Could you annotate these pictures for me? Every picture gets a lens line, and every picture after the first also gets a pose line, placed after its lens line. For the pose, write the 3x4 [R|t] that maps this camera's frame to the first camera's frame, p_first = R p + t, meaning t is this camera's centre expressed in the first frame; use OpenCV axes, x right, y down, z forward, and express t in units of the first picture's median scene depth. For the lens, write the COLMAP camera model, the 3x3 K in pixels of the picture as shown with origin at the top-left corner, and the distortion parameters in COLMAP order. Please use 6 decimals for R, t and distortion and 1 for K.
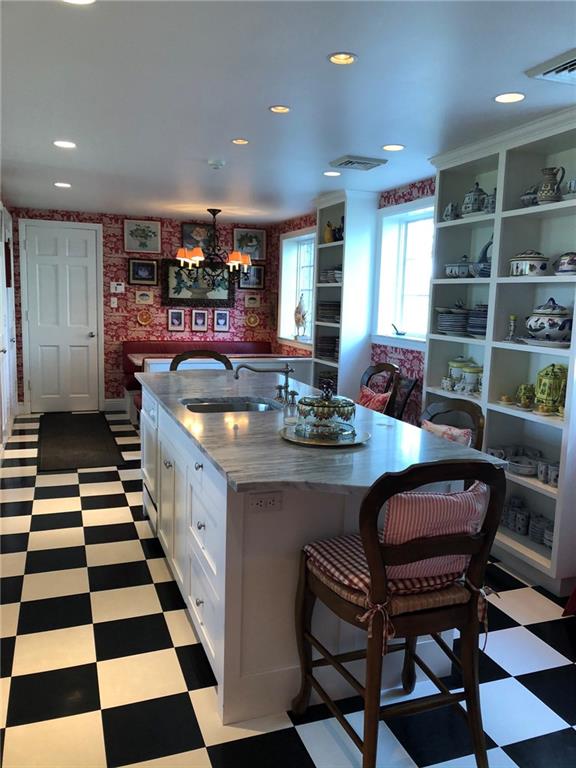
lens RADIAL K [[621.2, 0, 294.3], [0, 621.2, 387.2], [0, 0, 1]] dist [0.069747, -0.003469]
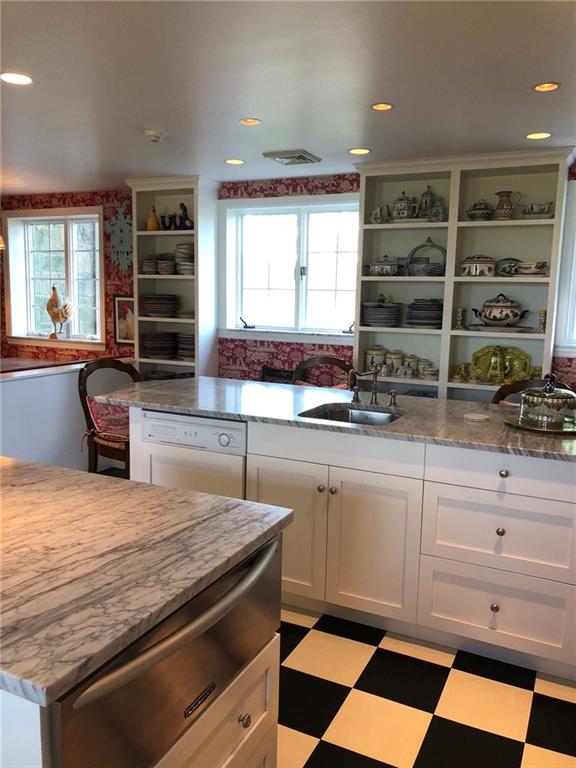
lens RADIAL K [[621.2, 0, 290.0], [0, 621.2, 382.5], [0, 0, 1]] dist [0.069747, -0.003469]
pose [[0.738024, -0.114990, 0.664905, -0.501061], [0.100616, 0.993110, 0.060069, -0.054535], [-0.667231, 0.022568, 0.744509, 0.230001]]
